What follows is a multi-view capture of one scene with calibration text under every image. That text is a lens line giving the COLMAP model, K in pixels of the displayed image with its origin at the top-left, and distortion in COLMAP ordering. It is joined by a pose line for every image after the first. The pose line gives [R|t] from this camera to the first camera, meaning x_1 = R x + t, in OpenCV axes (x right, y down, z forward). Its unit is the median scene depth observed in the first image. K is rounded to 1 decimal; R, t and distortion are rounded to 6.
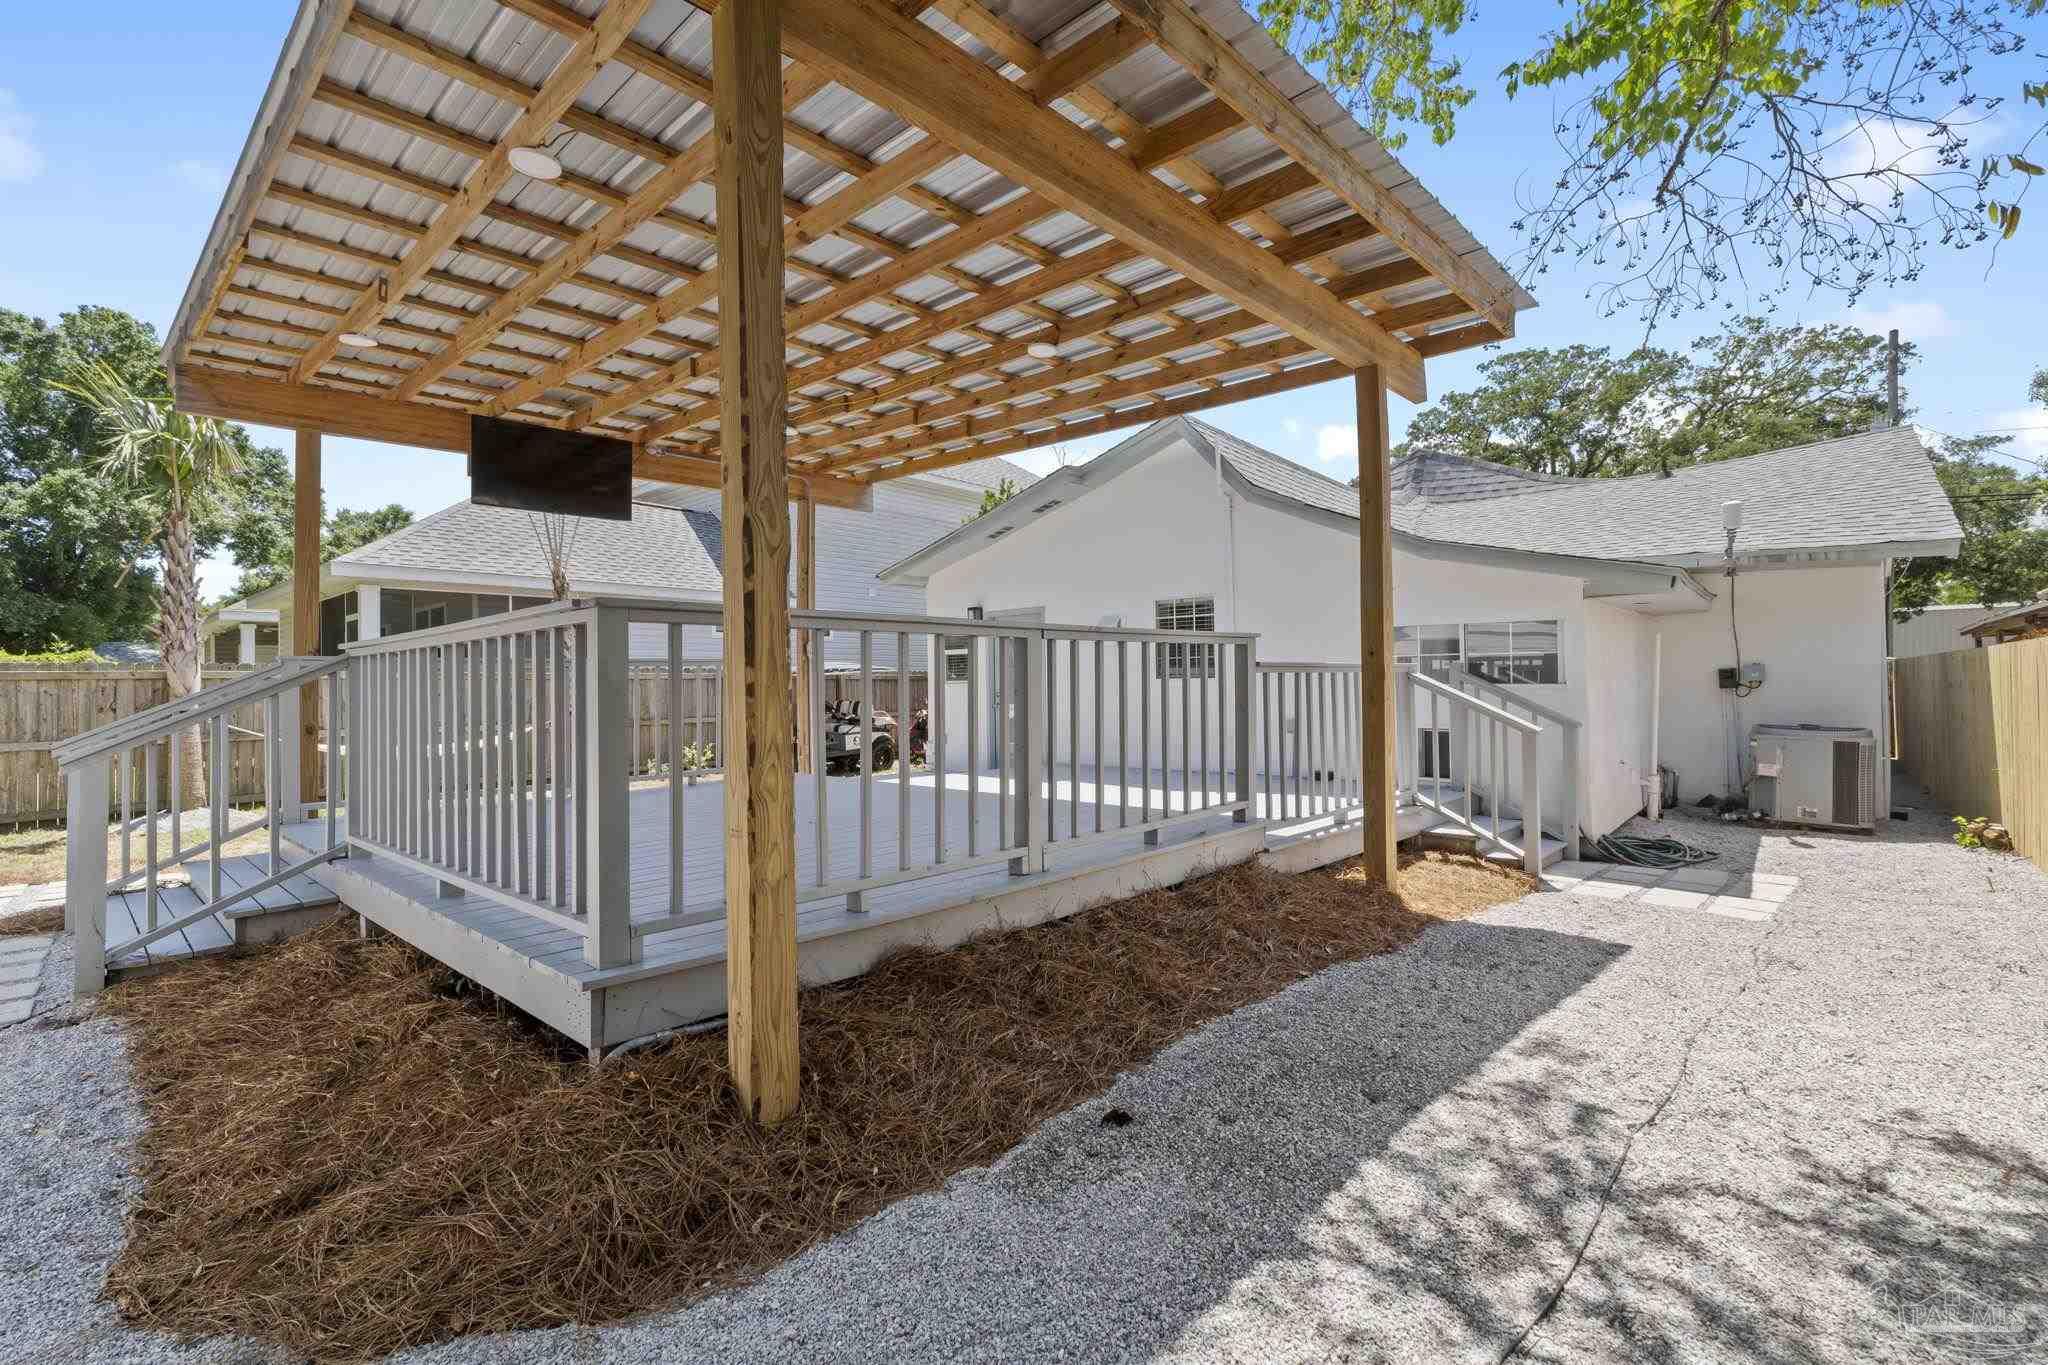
lens RADIAL K [[862.4, 0, 1031.9], [0, 862.4, 662.6], [0, 0, 1]] dist [-0.001436, -0.000315]
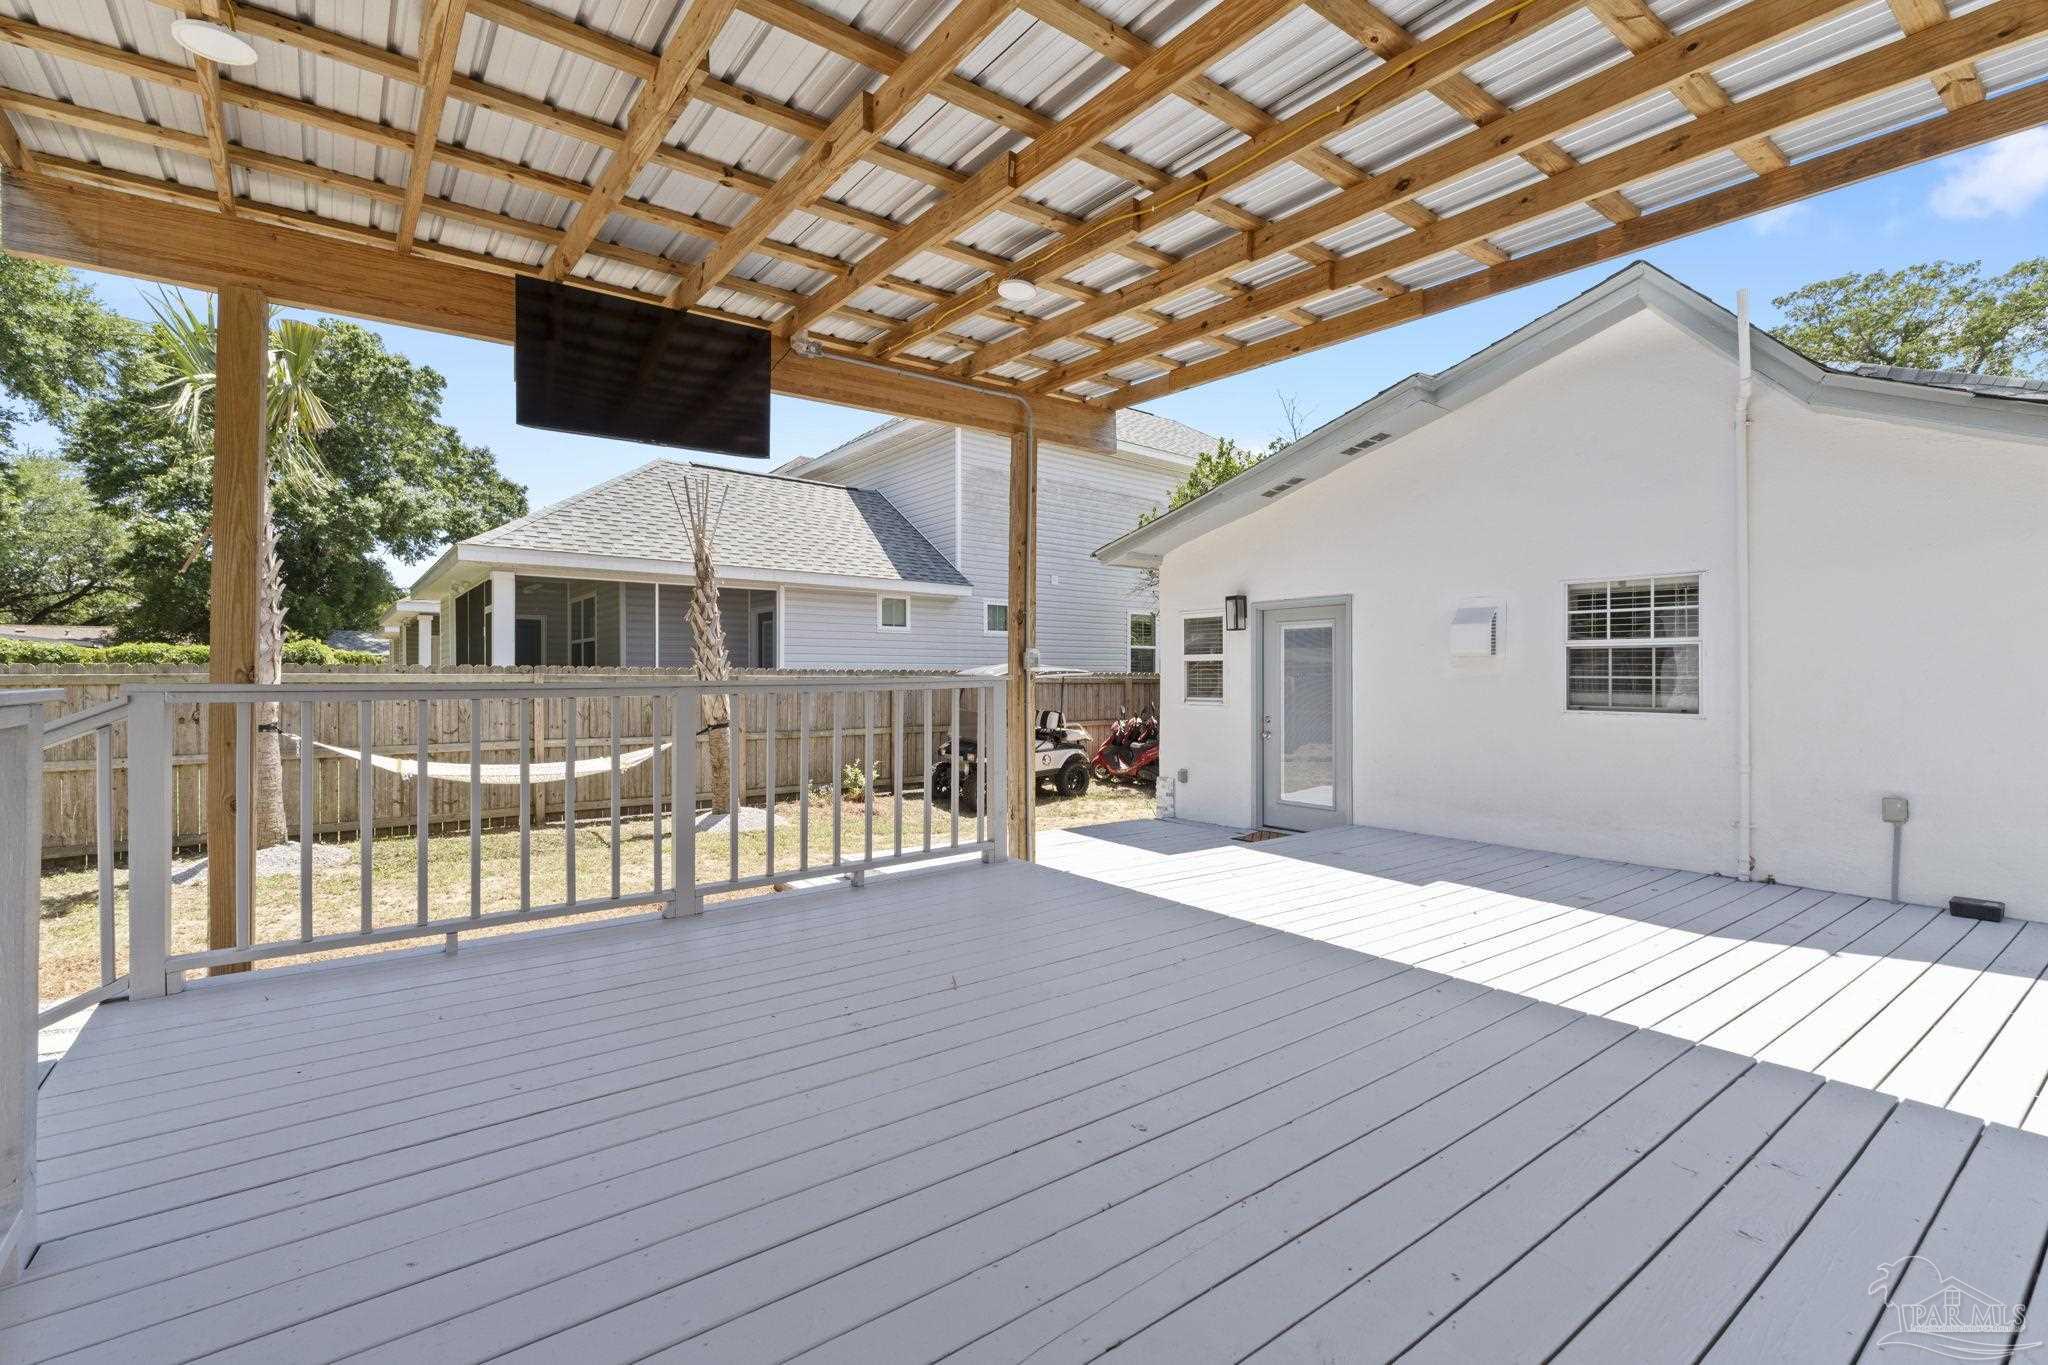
lens RADIAL K [[846.4, 0, 1029.9], [0, 846.4, 676.0], [0, 0, 1]] dist [-0.002133, -0.000050]
pose [[0.985310, 0.014814, -0.170129, -0.105236], [-0.010236, 0.999562, 0.027754, -0.014657], [0.170466, -0.025605, 0.985031, 0.260778]]
